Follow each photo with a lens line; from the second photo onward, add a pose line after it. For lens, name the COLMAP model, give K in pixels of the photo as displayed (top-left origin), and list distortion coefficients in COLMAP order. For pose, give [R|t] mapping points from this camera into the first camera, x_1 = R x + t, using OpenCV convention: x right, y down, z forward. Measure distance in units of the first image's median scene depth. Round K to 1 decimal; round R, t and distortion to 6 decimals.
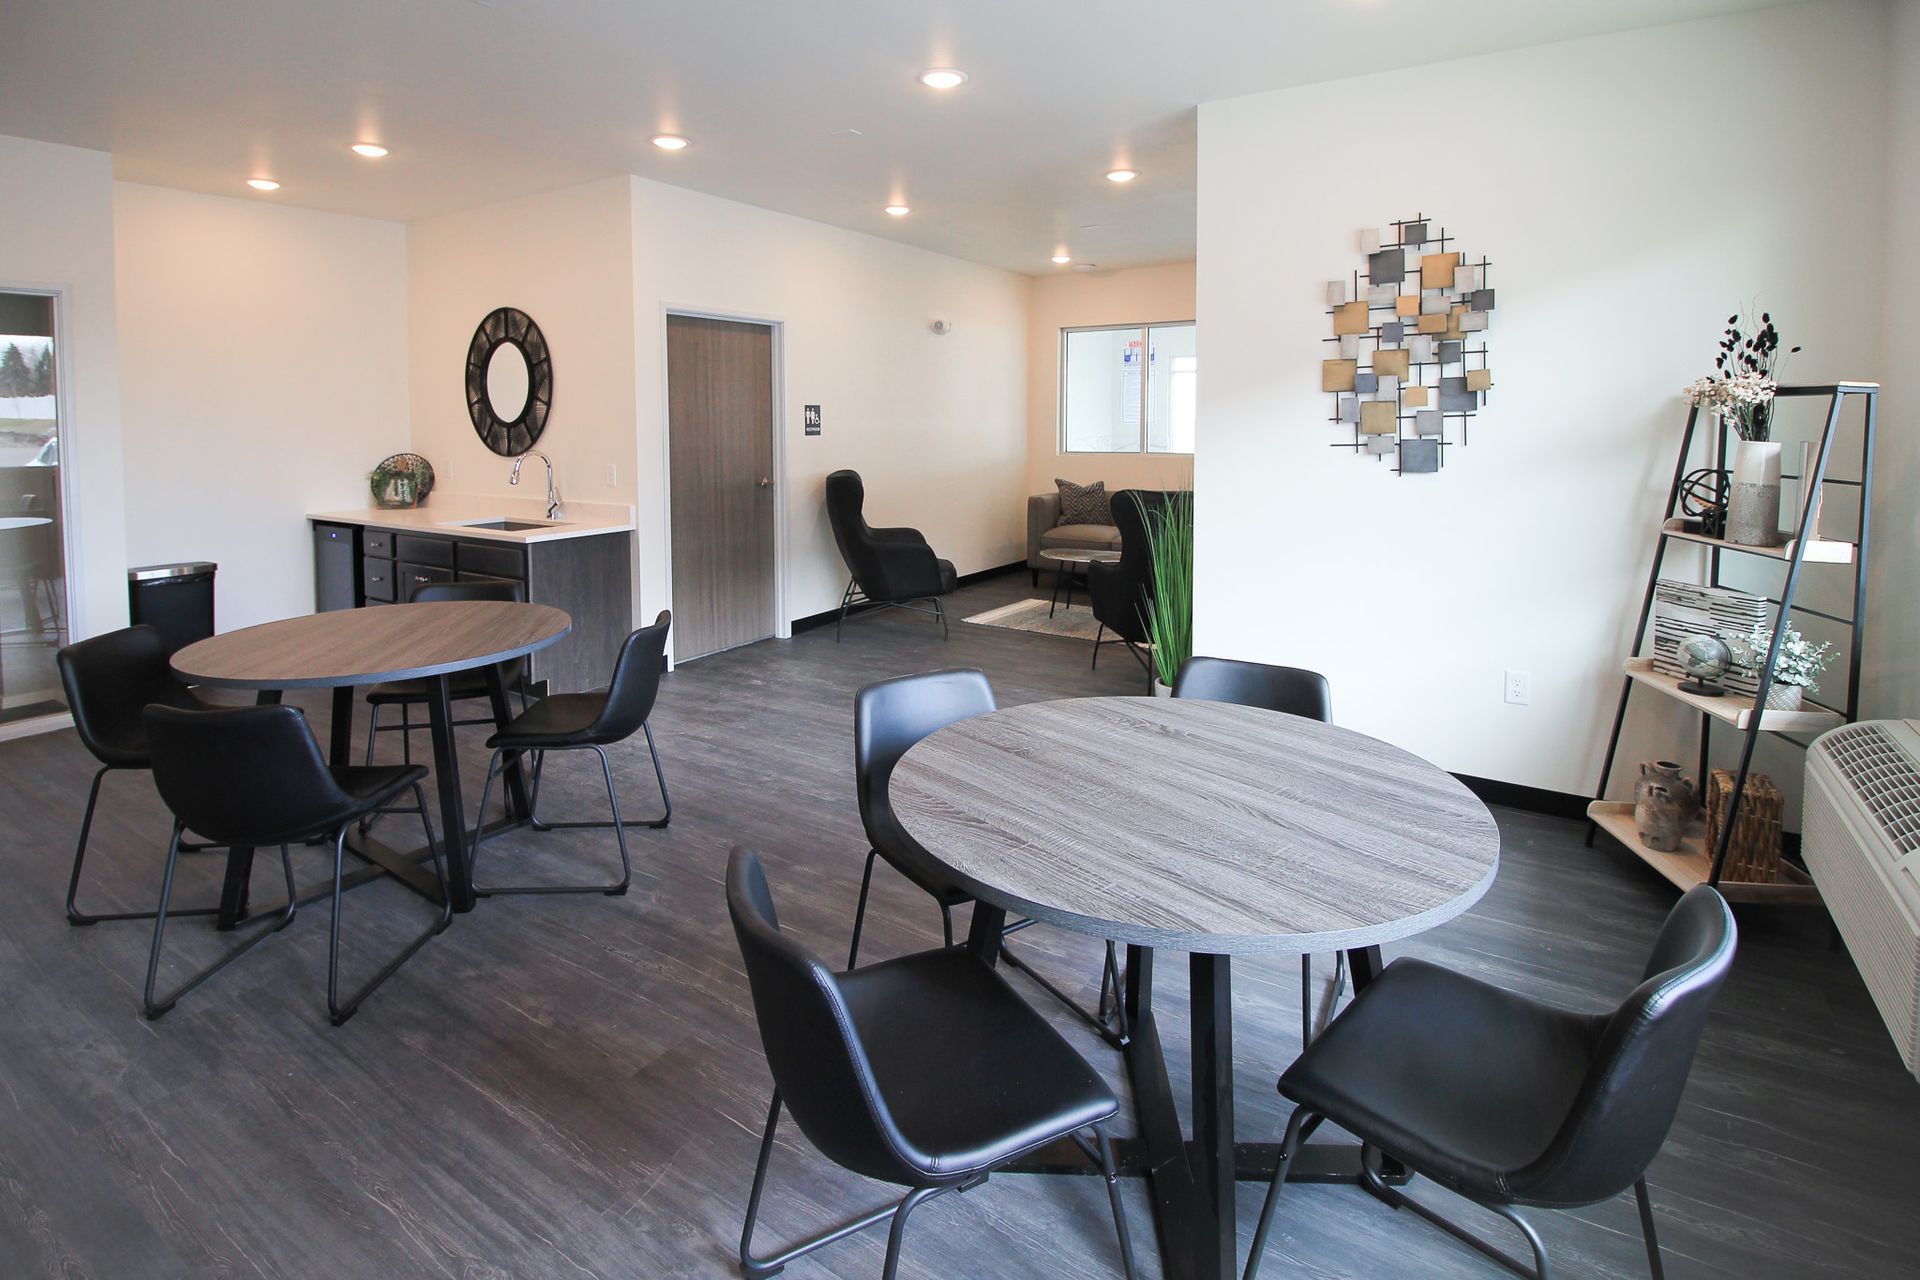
lens RADIAL K [[952.8, 0, 942.5], [0, 952.8, 470.5], [0, 0, 1]] dist [-0.016108, -0.002067]
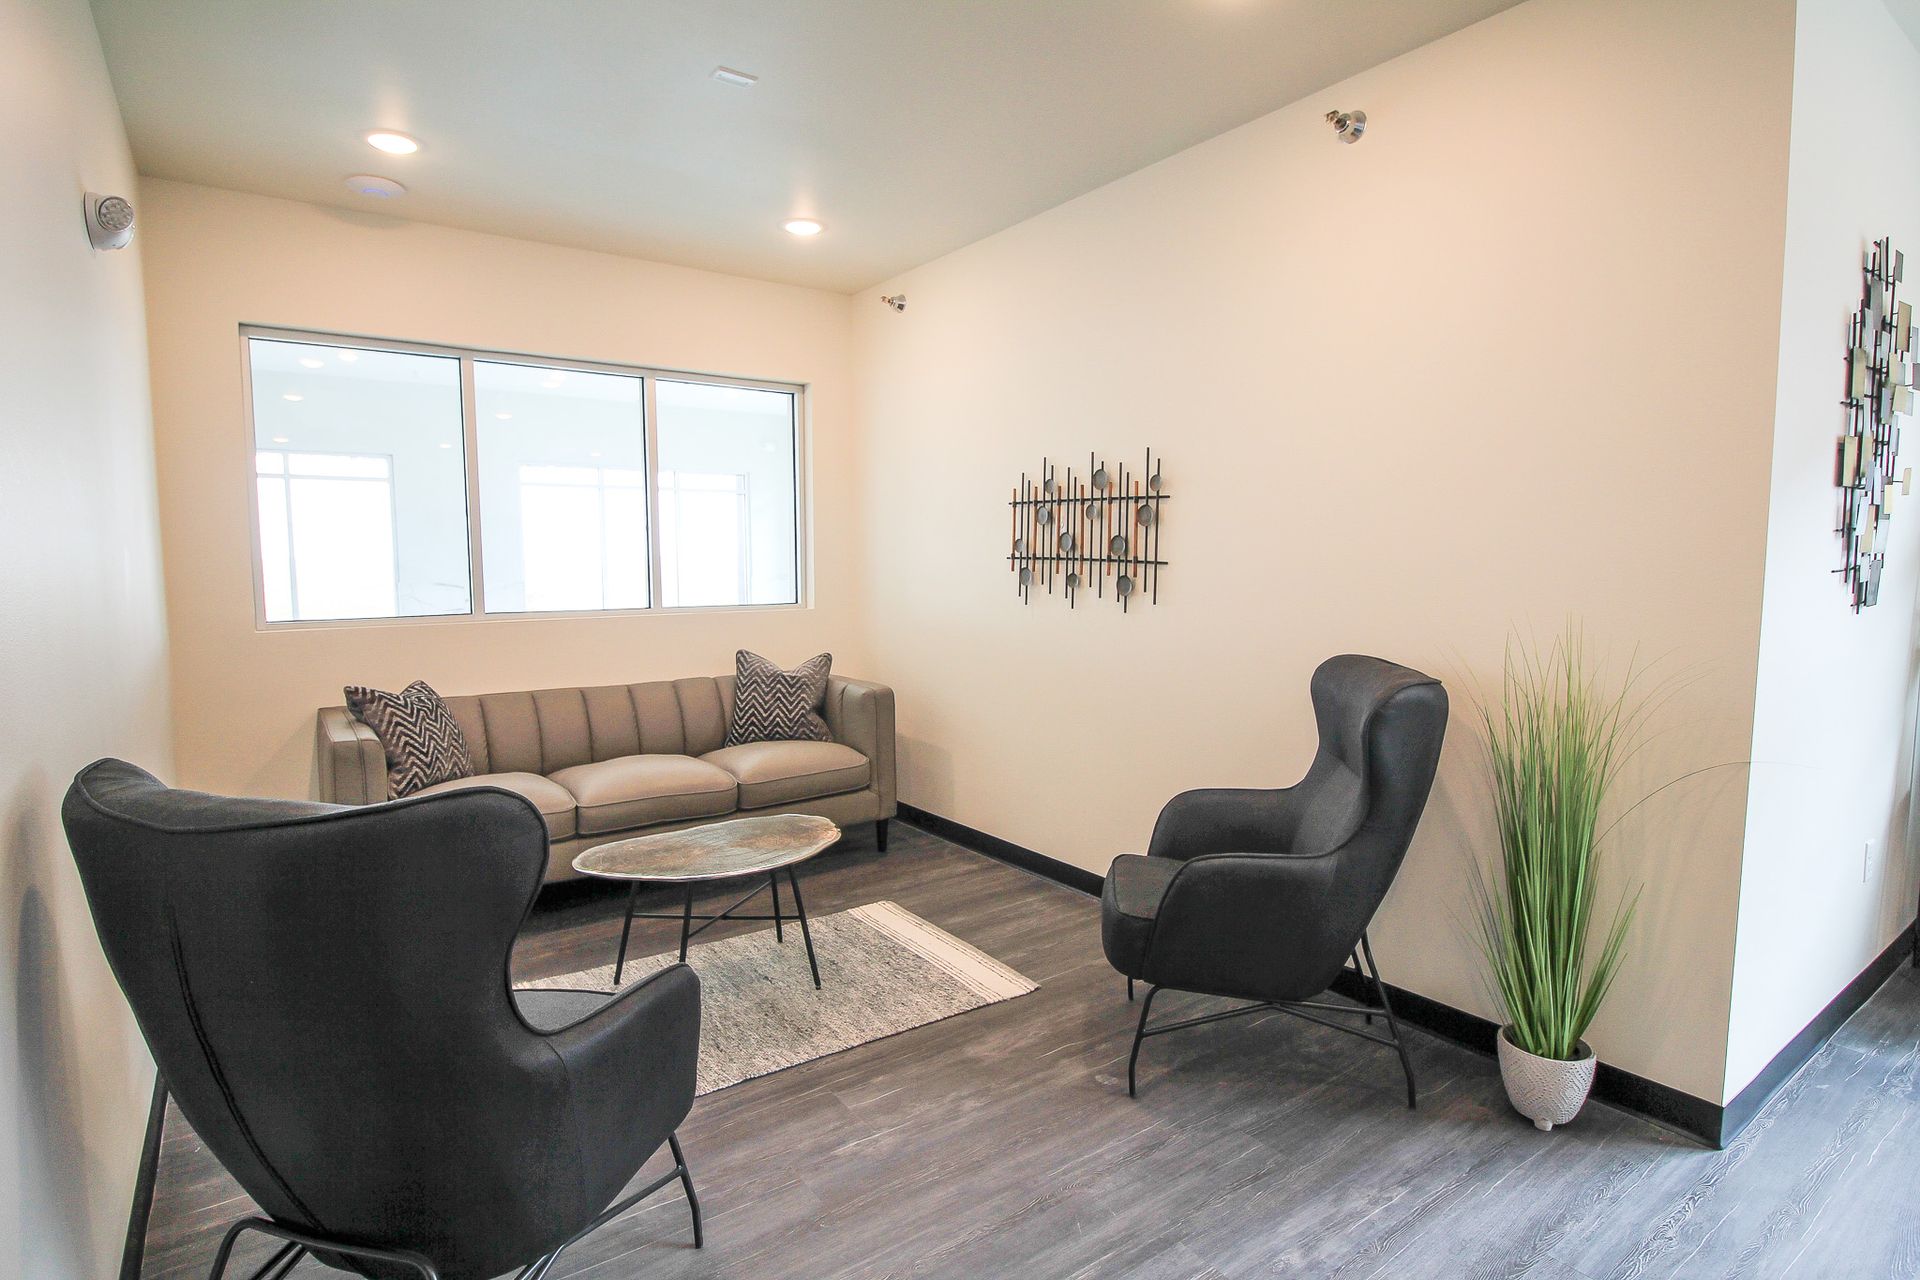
lens RADIAL K [[979.4, 0, 957.2], [0, 979.4, 656.1], [0, 0, 1]] dist [-0.000012, -0.006227]
pose [[0.348798, -0.093735, 0.932499, -0.247695], [0.056387, 0.995282, 0.078954, -0.032092], [-0.935500, 0.025042, 0.352438, 0.800573]]
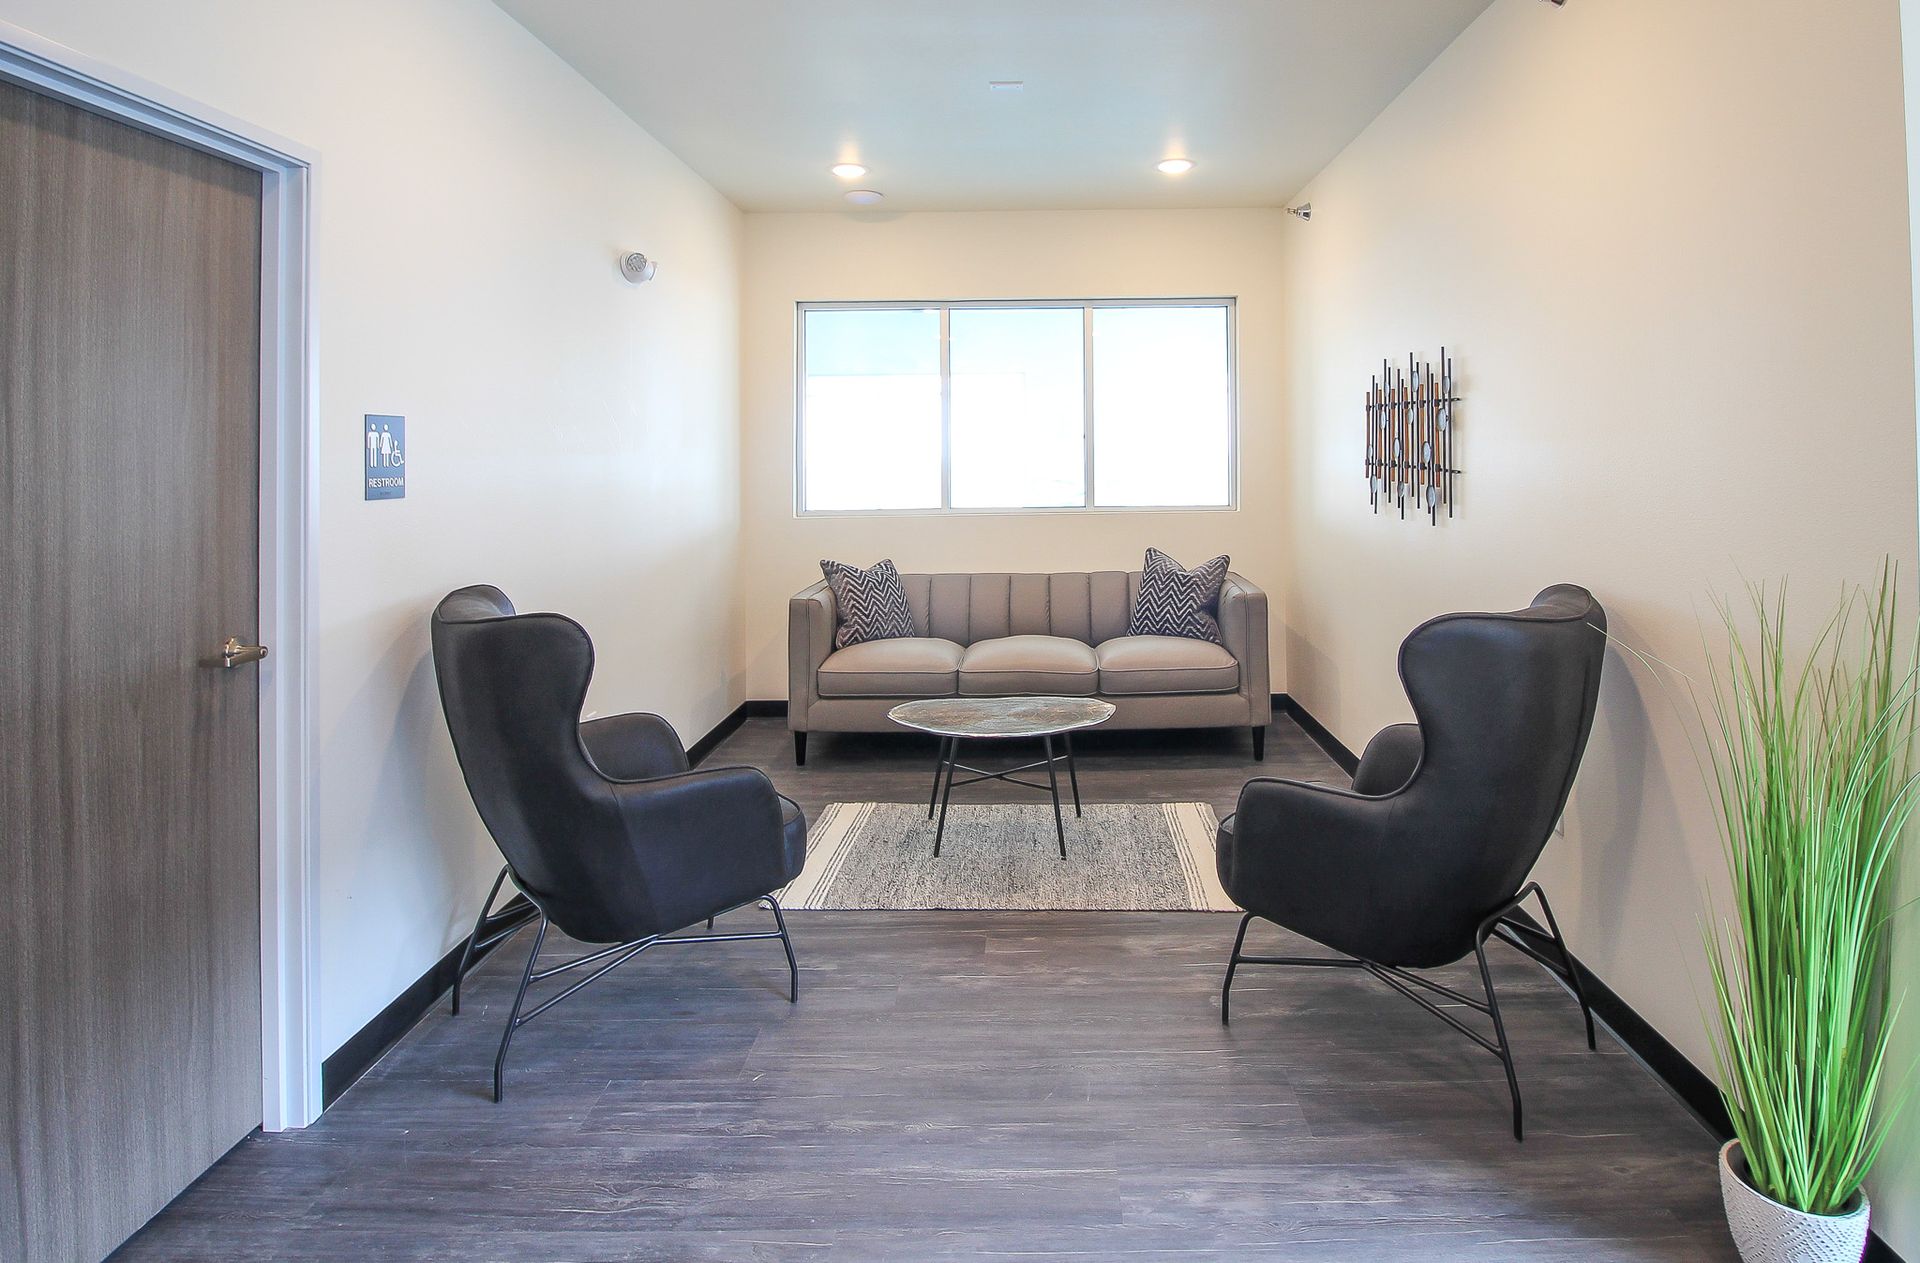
lens RADIAL K [[1028.5, 0, 1034.7], [0, 1028.5, 455.2], [0, 0, 1]] dist [-0.000507, -0.002135]
pose [[0.829457, -0.005750, 0.558542, -0.154674], [0.039995, 0.997992, -0.049119, -0.025327], [-0.557138, 0.063081, 0.828021, 0.564978]]
